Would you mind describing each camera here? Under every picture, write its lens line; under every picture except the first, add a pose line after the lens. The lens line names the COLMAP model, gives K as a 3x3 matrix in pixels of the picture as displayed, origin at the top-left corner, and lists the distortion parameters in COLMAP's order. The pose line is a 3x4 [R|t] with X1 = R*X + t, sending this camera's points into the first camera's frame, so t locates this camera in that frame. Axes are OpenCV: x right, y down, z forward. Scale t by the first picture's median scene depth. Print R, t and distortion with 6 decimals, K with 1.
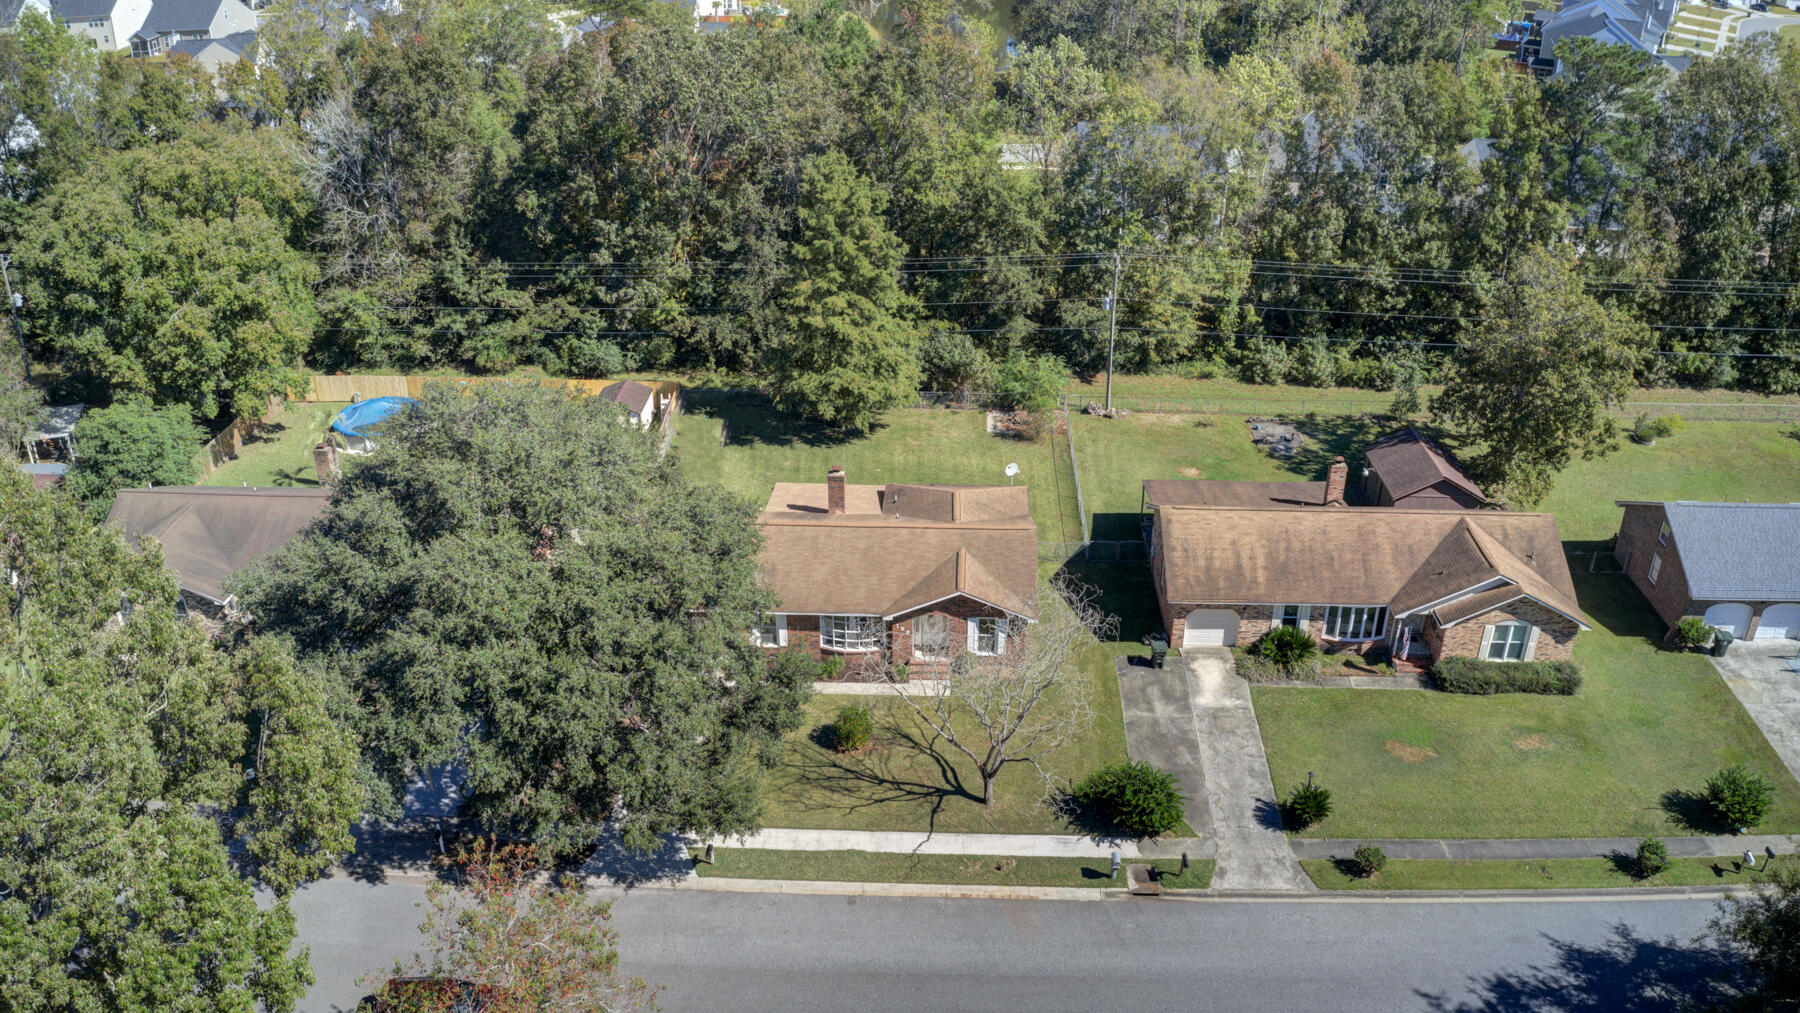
lens RADIAL K [[1415.0, 0, 893.3], [0, 1415.0, 504.6], [0, 0, 1]] dist [-0.126309, -0.019318]
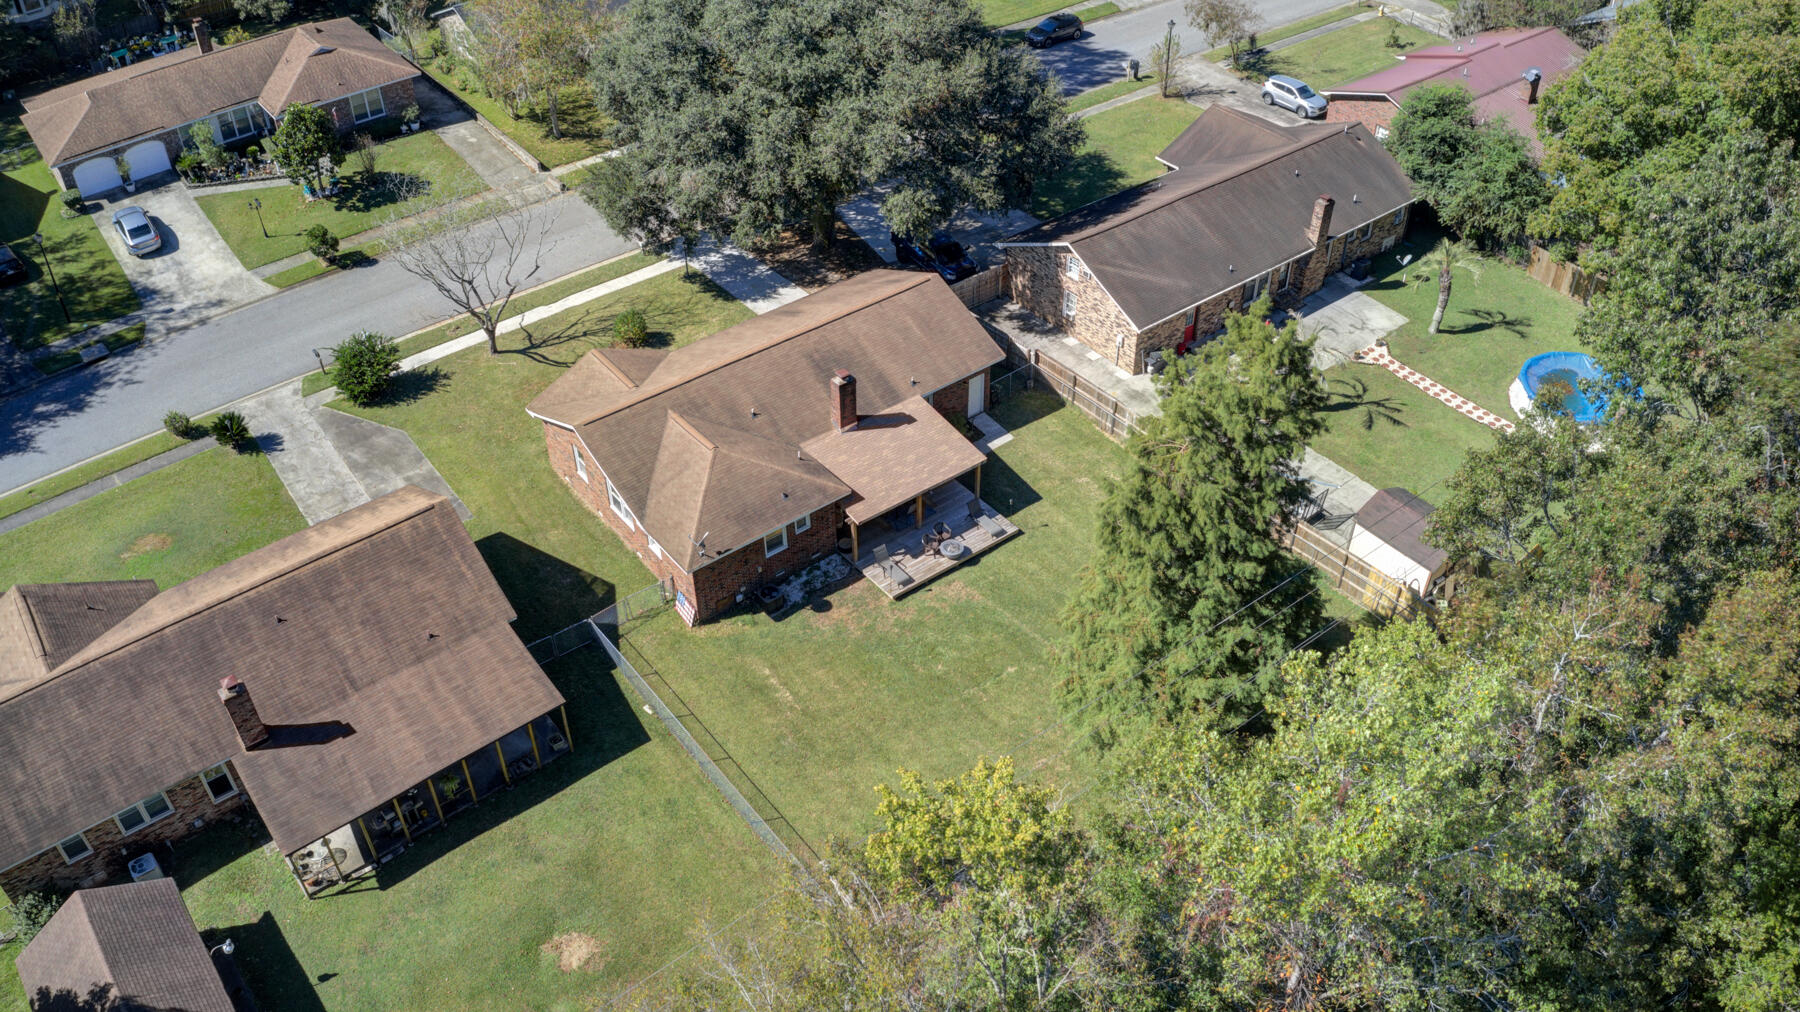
lens RADIAL K [[1415.0, 0, 888.5], [0, 1415.0, 504.6], [0, 0, 1]] dist [-0.126309, -0.019318]
pose [[-0.760534, 0.425394, -0.490538, 0.380022], [-0.296058, 0.445188, 0.845078, -0.707274], [0.577873, 0.787938, -0.212640, 1.301651]]
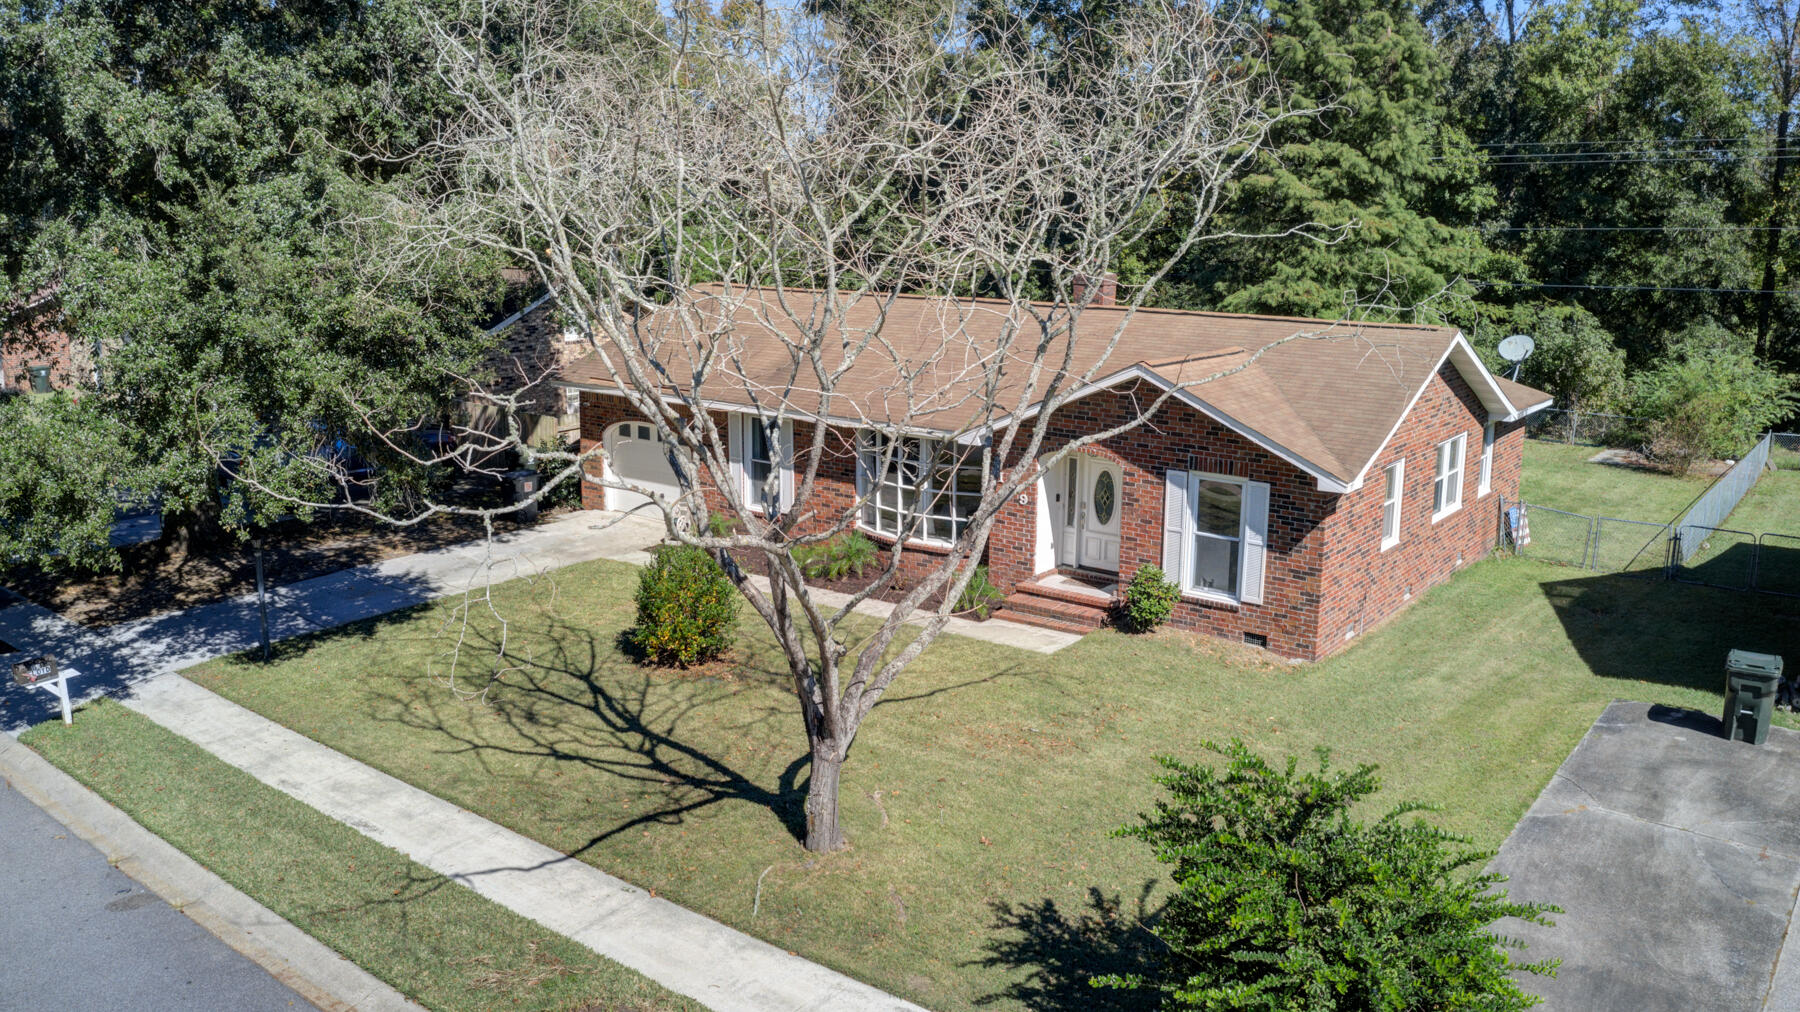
lens RADIAL K [[1415.0, 0, 885.7], [0, 1415.0, 499.8], [0, 0, 1]] dist [-0.126309, -0.019318]
pose [[0.814340, 0.125531, -0.566651, 0.186028], [-0.280676, 0.939748, -0.195180, 0.166485], [0.508008, 0.317988, 0.800507, 0.646081]]
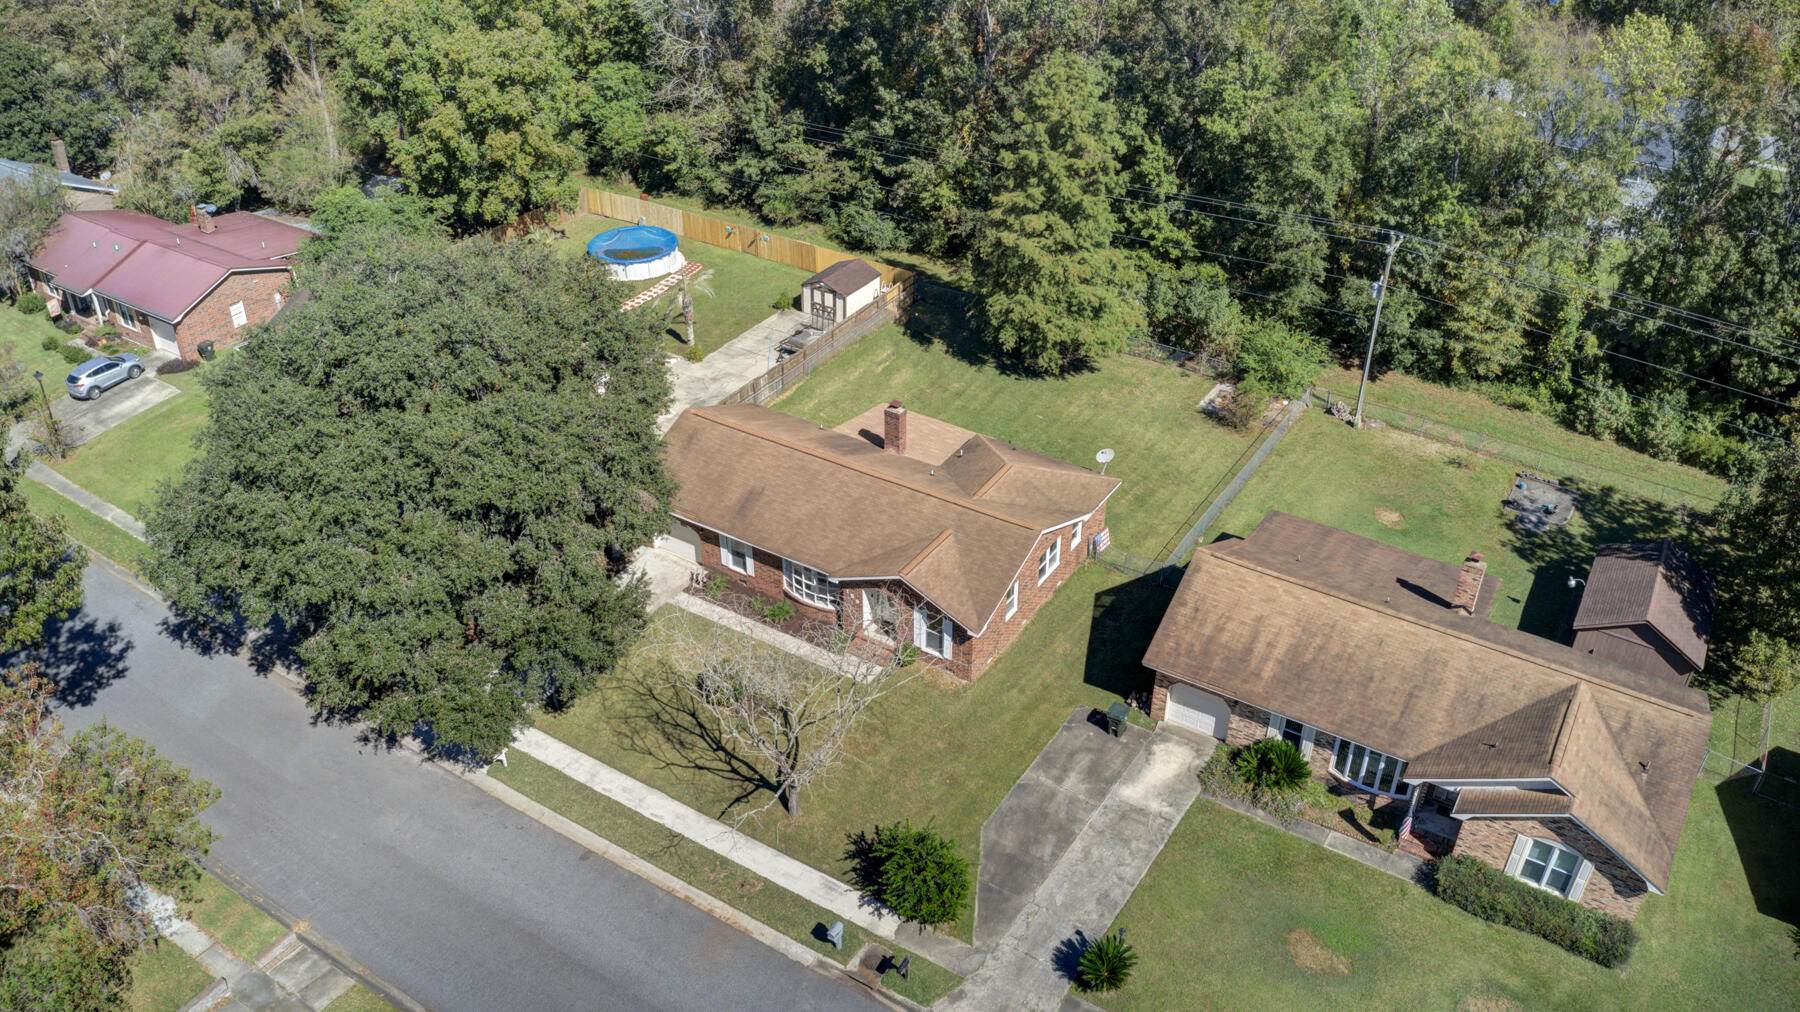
lens RADIAL K [[1415.0, 0, 891.9], [0, 1415.0, 498.7], [0, 0, 1]] dist [-0.126309, -0.019318]
pose [[0.866997, 0.273559, -0.416512, 0.366496], [-0.233810, 0.961444, 0.144771, -0.102345], [0.440056, -0.028131, 0.897530, 0.197398]]
